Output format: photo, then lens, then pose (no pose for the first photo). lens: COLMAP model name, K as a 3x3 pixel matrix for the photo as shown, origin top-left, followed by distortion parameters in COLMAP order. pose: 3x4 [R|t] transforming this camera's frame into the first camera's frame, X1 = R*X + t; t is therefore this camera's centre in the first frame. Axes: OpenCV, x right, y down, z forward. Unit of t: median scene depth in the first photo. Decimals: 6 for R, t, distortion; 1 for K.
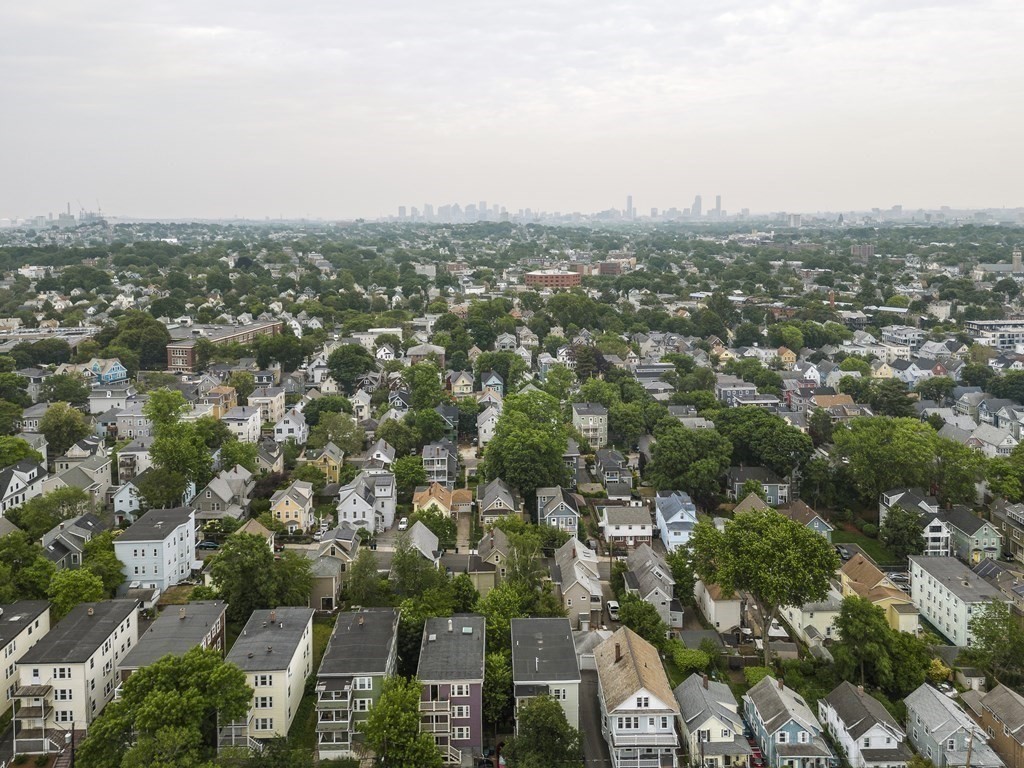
lens RADIAL K [[744.2, 0, 509.5], [0, 744.2, 283.2], [0, 0, 1]] dist [0.063228, -0.054523]
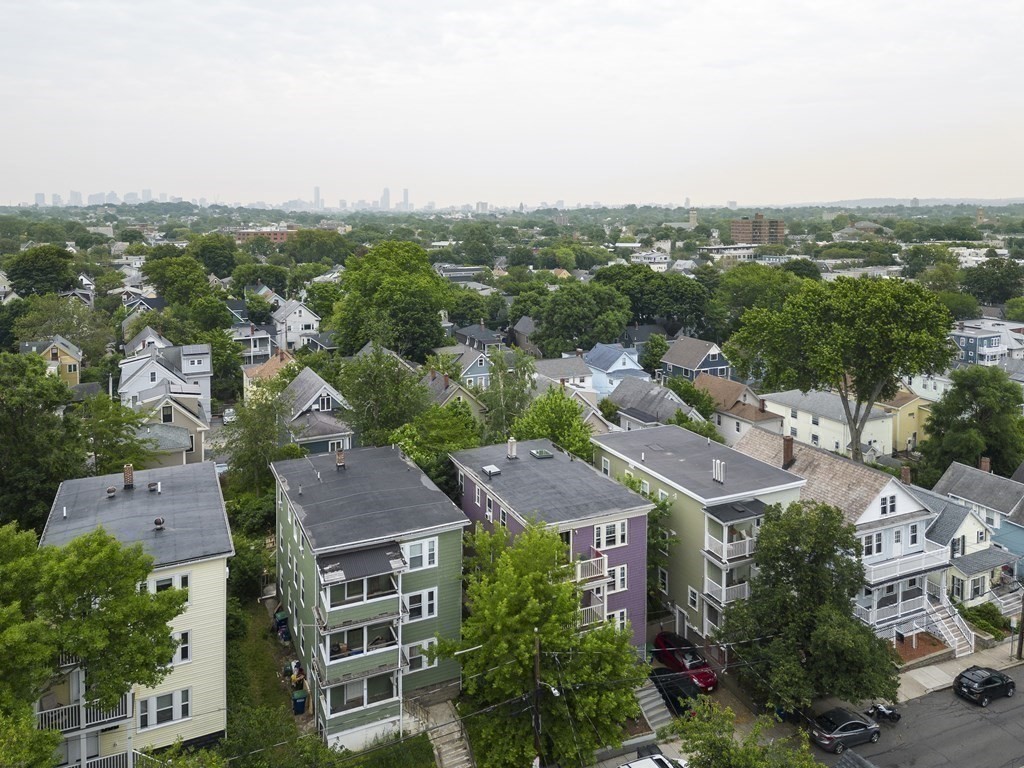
lens RADIAL K [[744.2, 0, 531.7], [0, 744.2, 236.8], [0, 0, 1]] dist [0.063228, -0.054523]
pose [[0.917838, -0.006761, 0.396897, -0.234197], [0.018922, 0.999464, -0.026732, 0.275880], [-0.396503, 0.032046, 0.917474, 0.437451]]
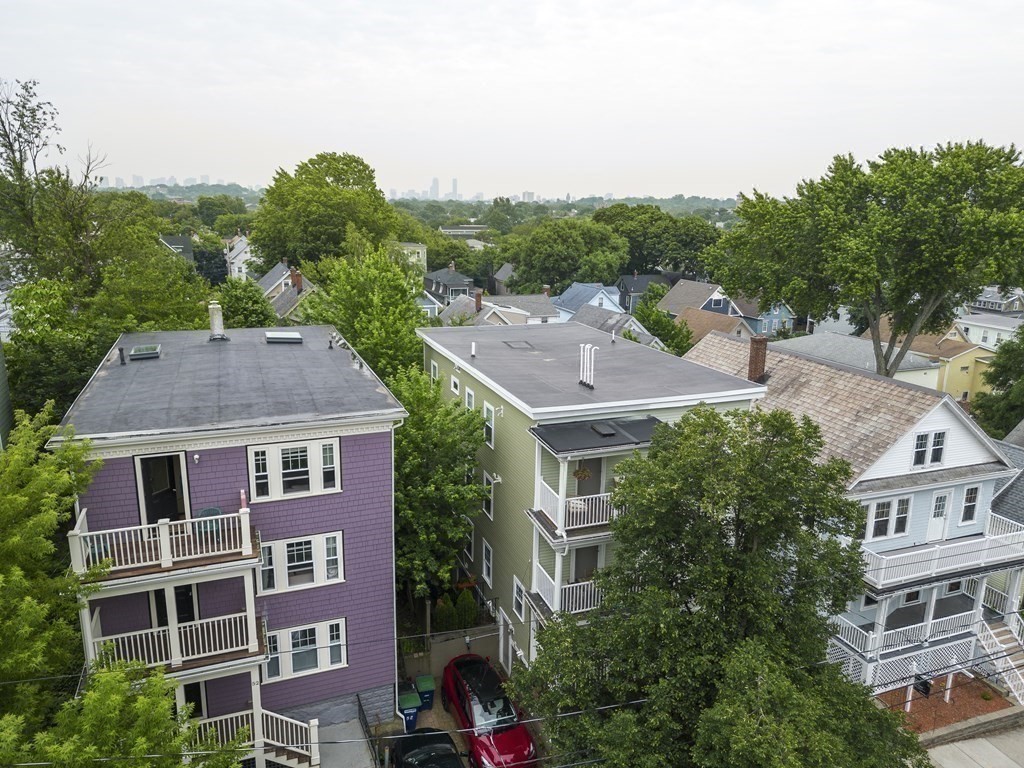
lens RADIAL K [[744.2, 0, 532.8], [0, 744.2, 365.4], [0, 0, 1]] dist [0.063228, -0.054523]
pose [[0.937337, -0.049141, 0.344943, -0.057298], [-0.007554, 0.986905, 0.161123, 0.365011], [-0.348344, -0.153632, 0.924691, 0.600965]]
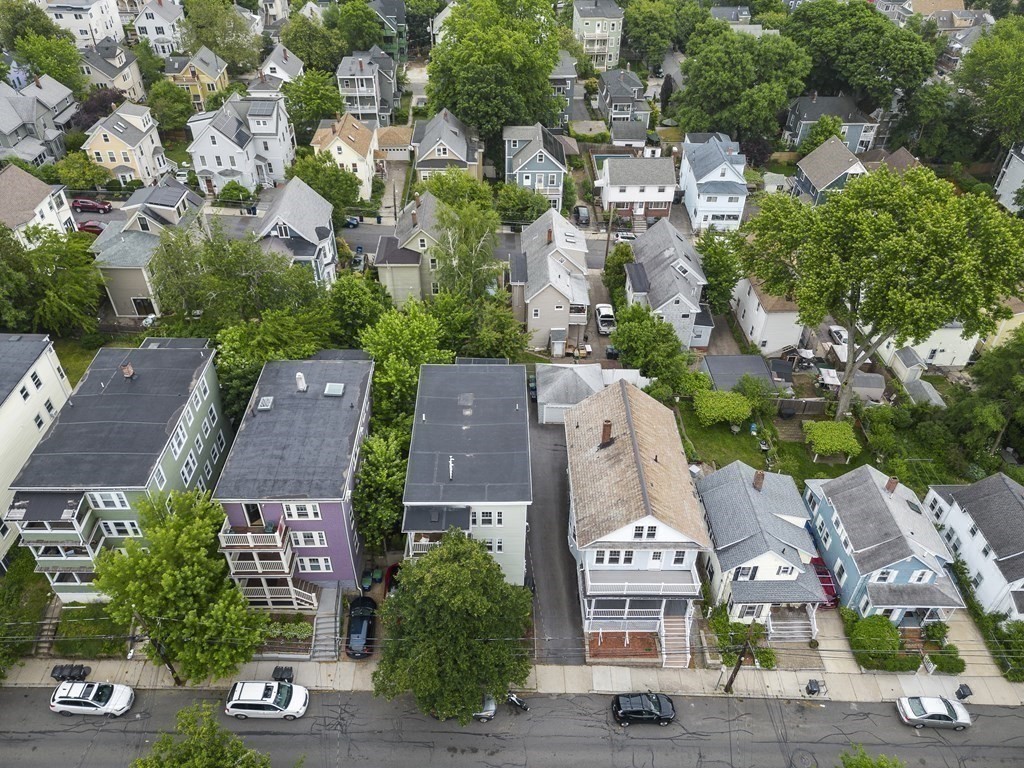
lens RADIAL K [[744.2, 0, 511.1], [0, 744.2, 398.6], [0, 0, 1]] dist [0.063228, -0.054523]
pose [[0.999826, 0.016268, 0.009083, 0.057361], [-0.018529, 0.816955, 0.576404, 0.131889], [0.001957, -0.576472, 0.817114, 0.476407]]
